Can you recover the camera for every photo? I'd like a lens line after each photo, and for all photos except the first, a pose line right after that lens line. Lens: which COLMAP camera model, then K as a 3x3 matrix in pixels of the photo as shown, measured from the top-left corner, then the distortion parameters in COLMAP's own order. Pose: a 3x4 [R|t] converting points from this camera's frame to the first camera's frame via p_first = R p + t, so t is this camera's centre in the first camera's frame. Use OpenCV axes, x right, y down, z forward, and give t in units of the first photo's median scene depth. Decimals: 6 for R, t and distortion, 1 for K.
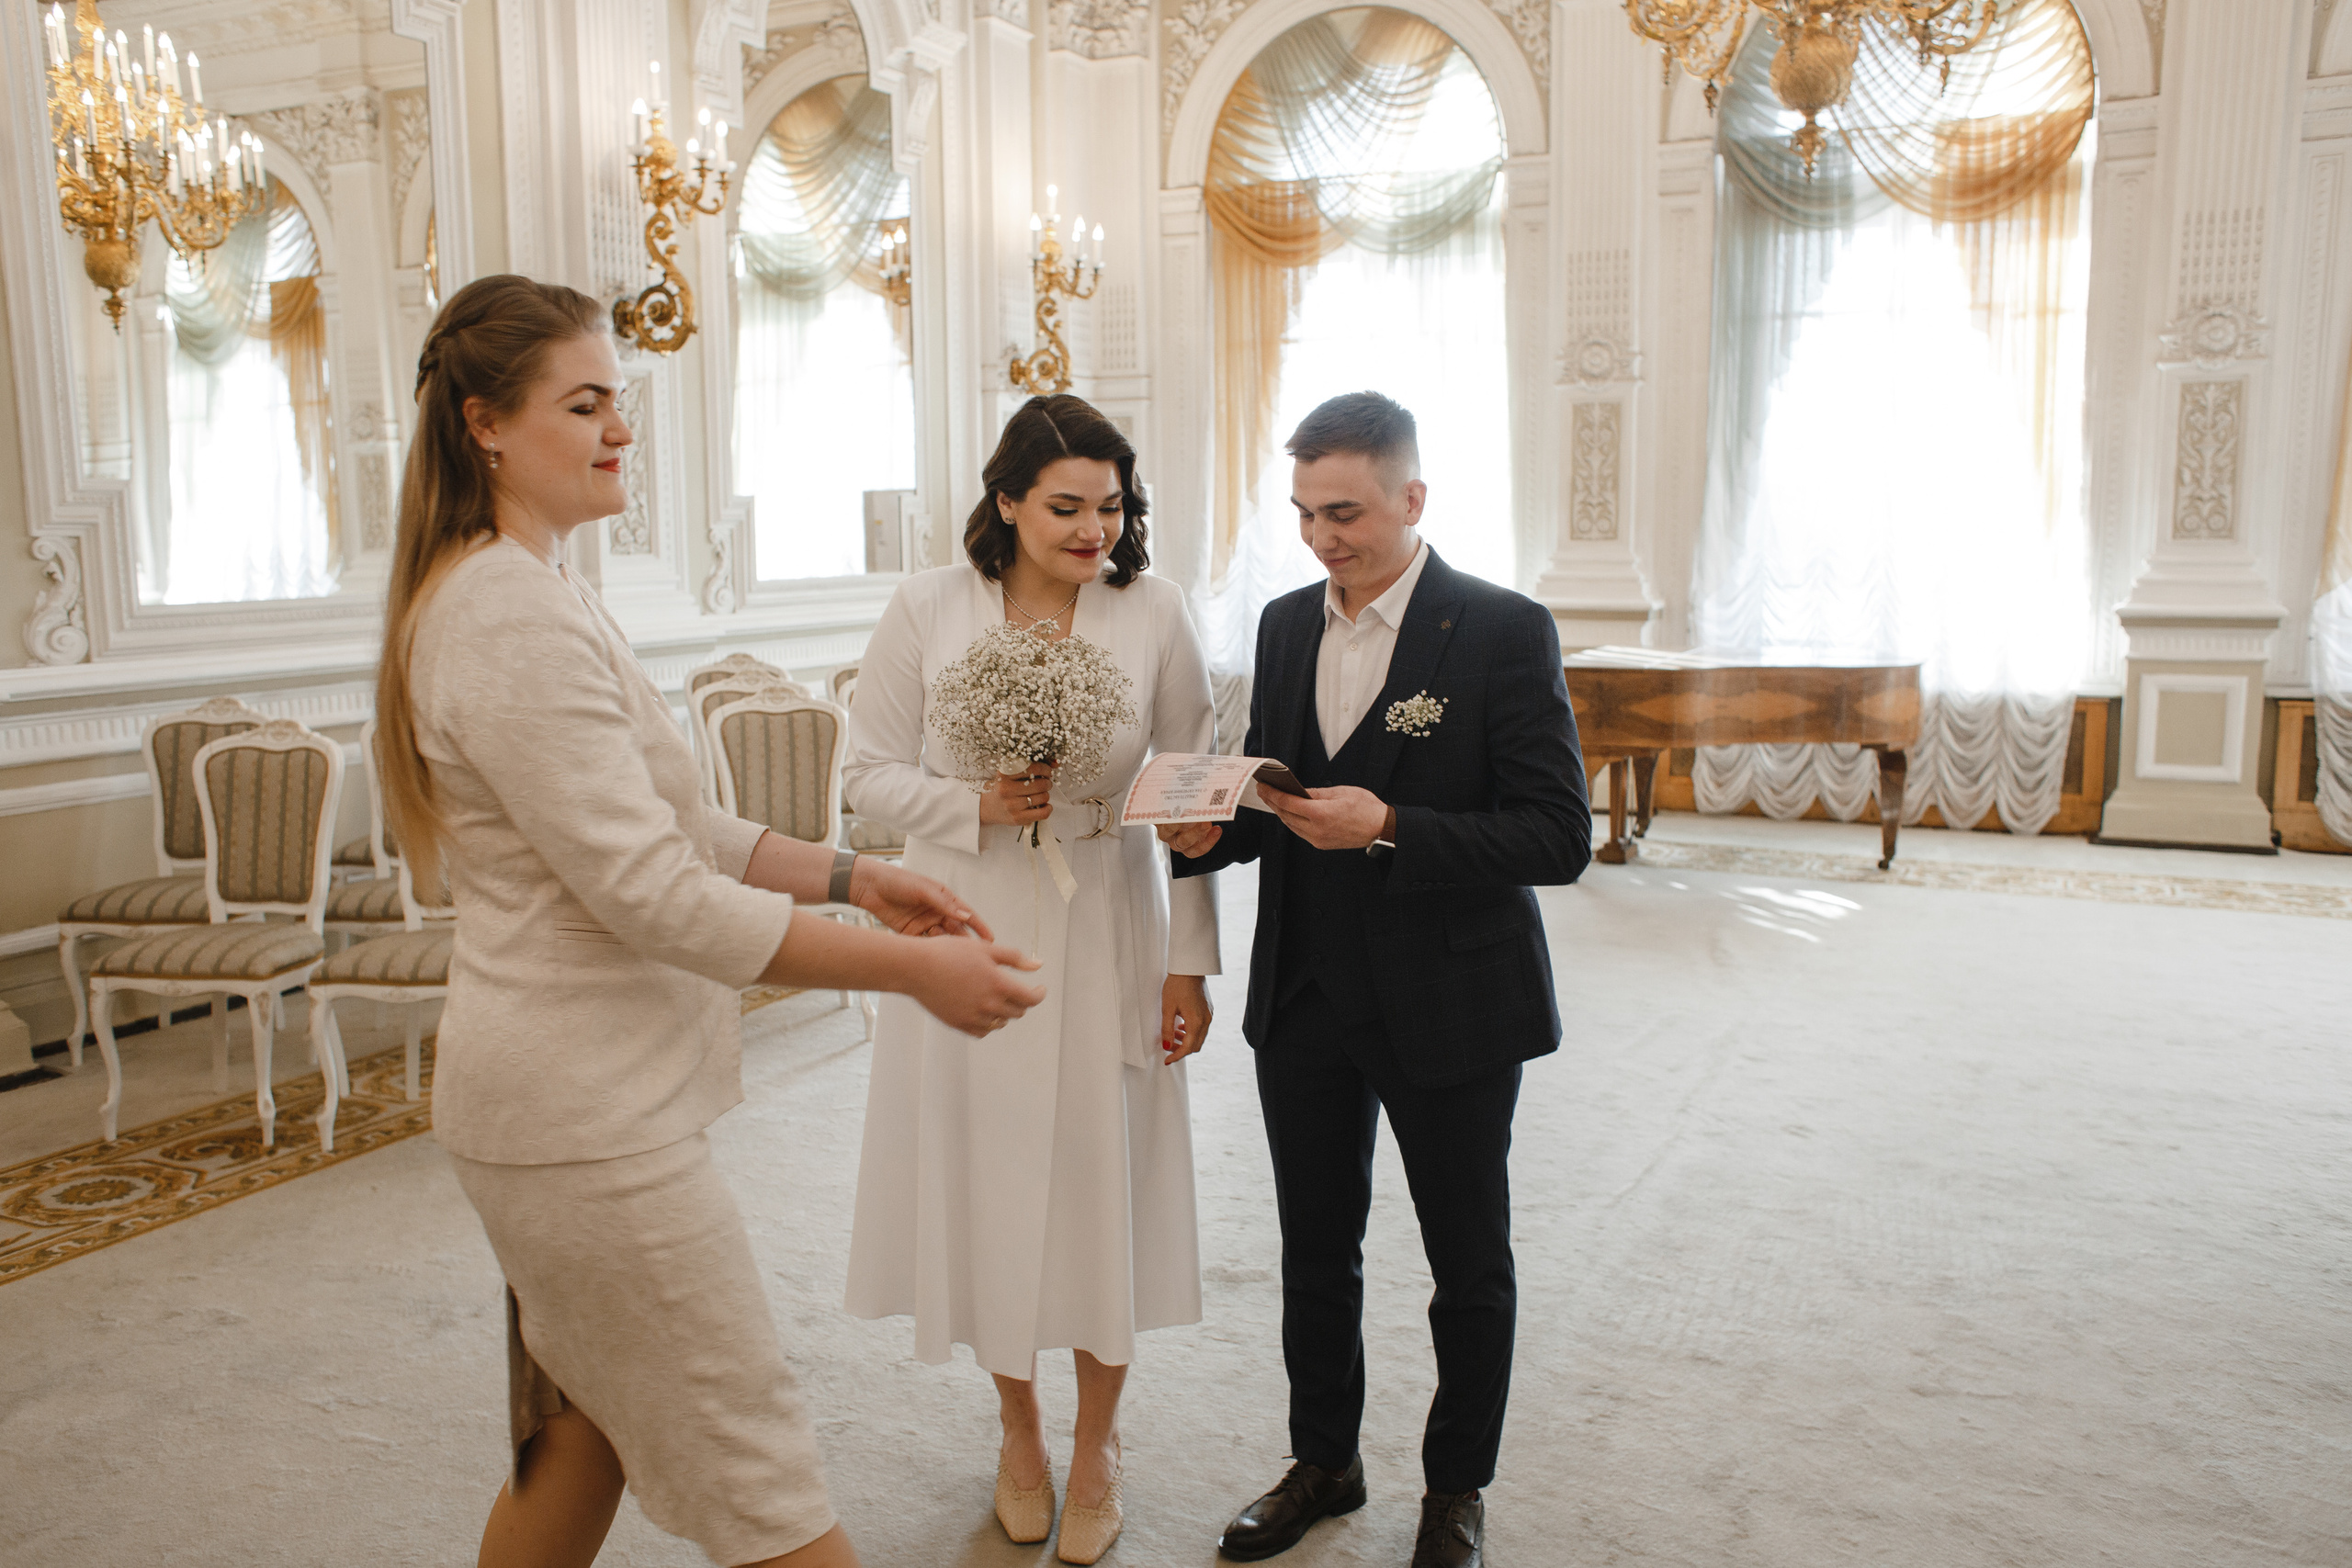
lens RADIAL K [[1865.5, 0, 1165.9], [0, 1865.5, 782.6], [0, 0, 1]] dist [-0.107810, 0.139542]
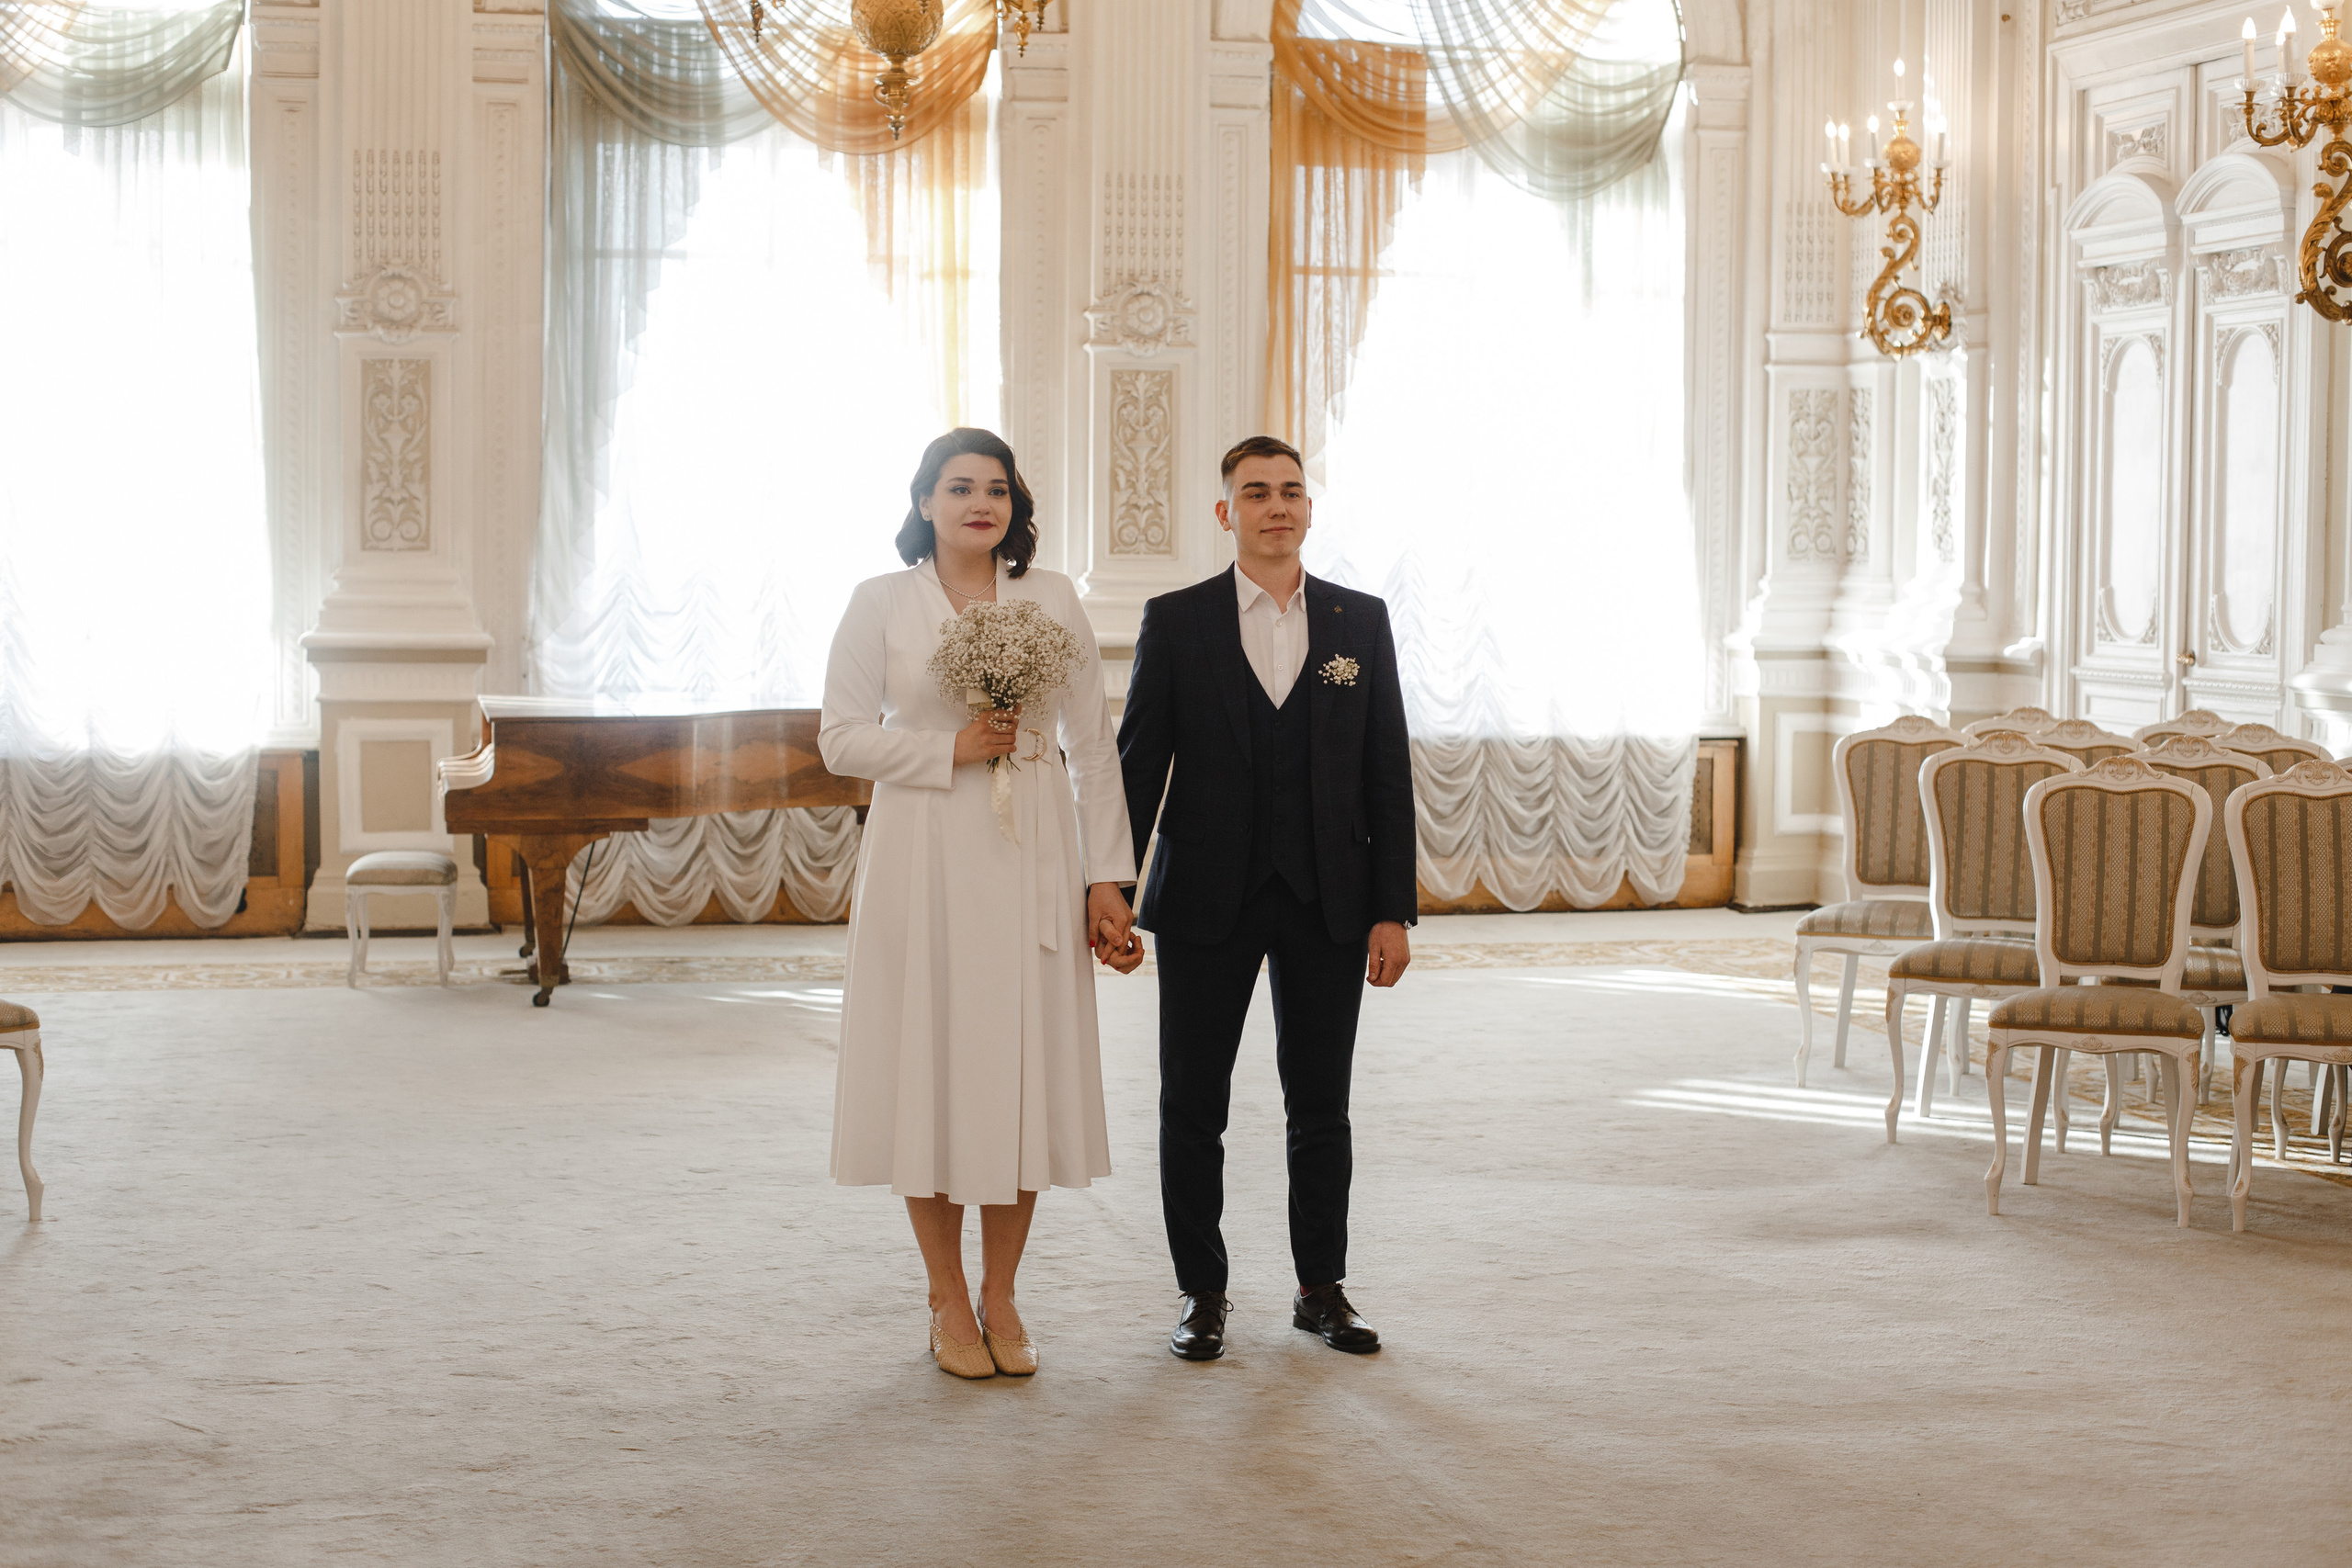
lens RADIAL K [[3591.0, 0, 1262.7], [0, 3591.0, 789.1], [0, 0, 1]] dist [-0.107894, -0.018190]
pose [[0.754125, -0.030436, 0.656025, -0.455025], [0.072597, 0.996667, -0.037213, 0.038304], [-0.652706, 0.075689, 0.753821, -0.261656]]
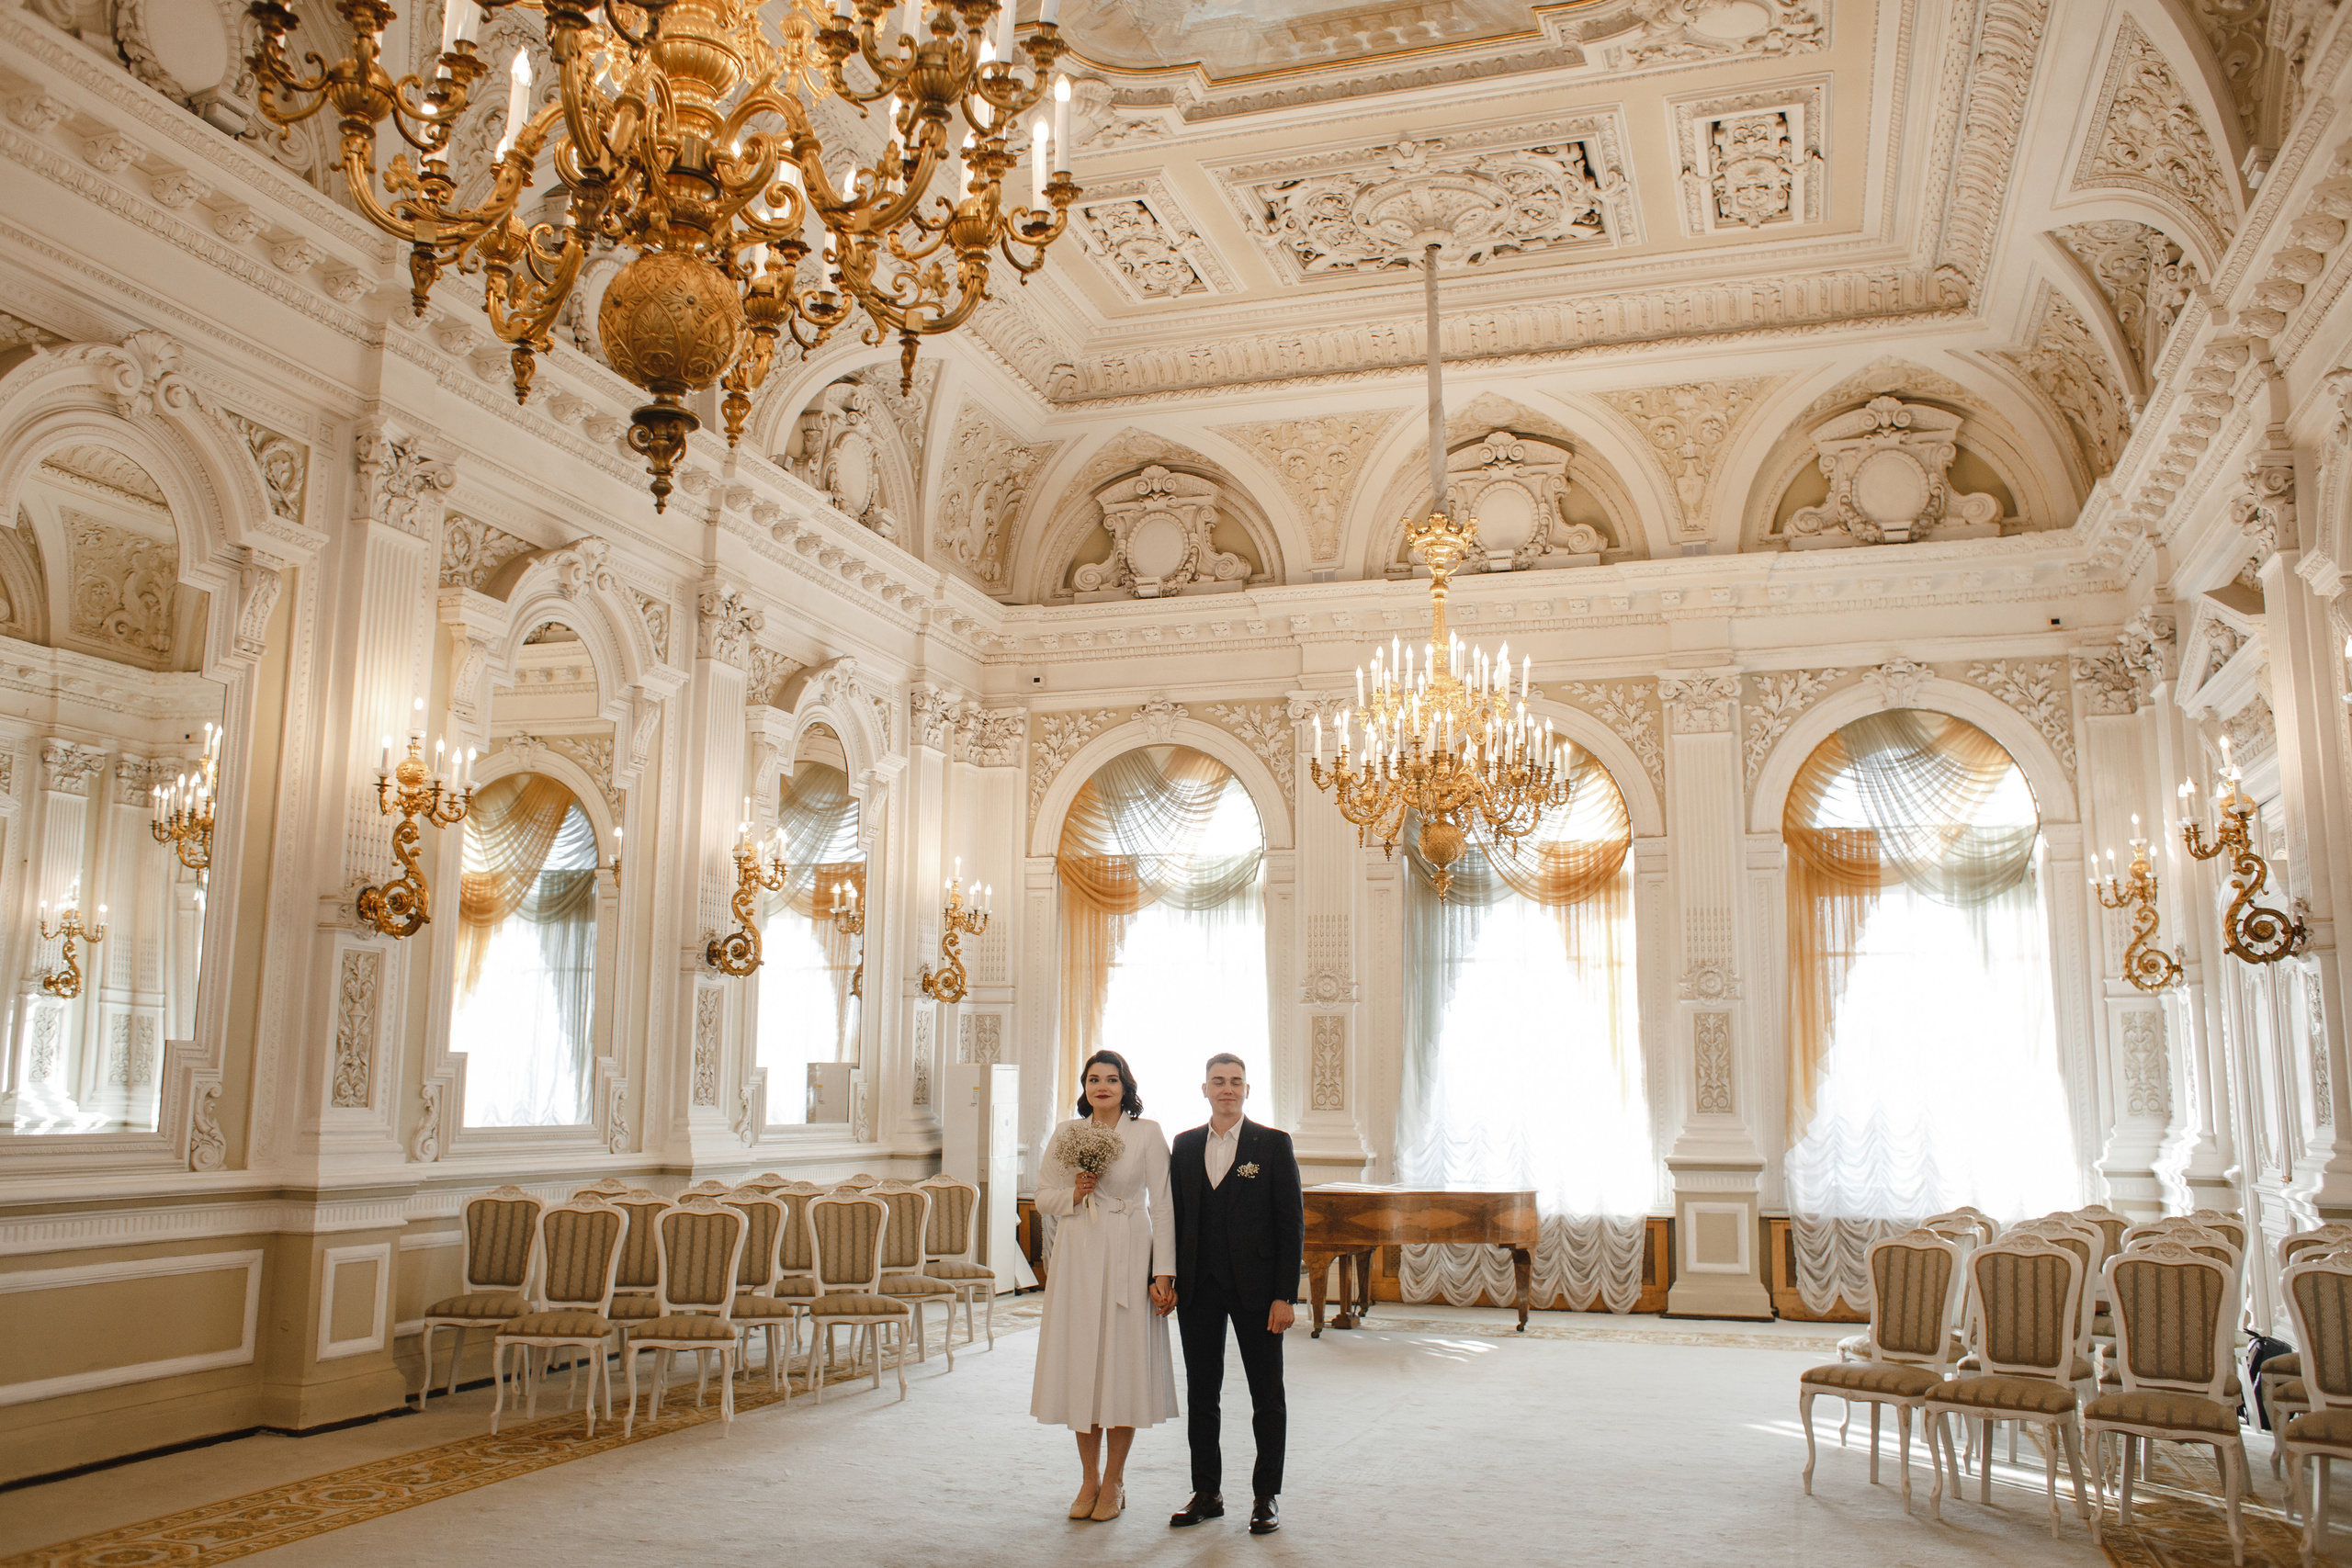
lens RADIAL K [[1897.1, 0, 1168.8], [0, 1897.1, 789.2], [0, 0, 1]] dist [-0.106126, 0.134227]
pose [[0.990671, 0.041395, 0.129837, -0.102077], [-0.001878, 0.956807, -0.290717, 0.063771], [-0.136263, 0.287761, 0.947959, -0.494384]]
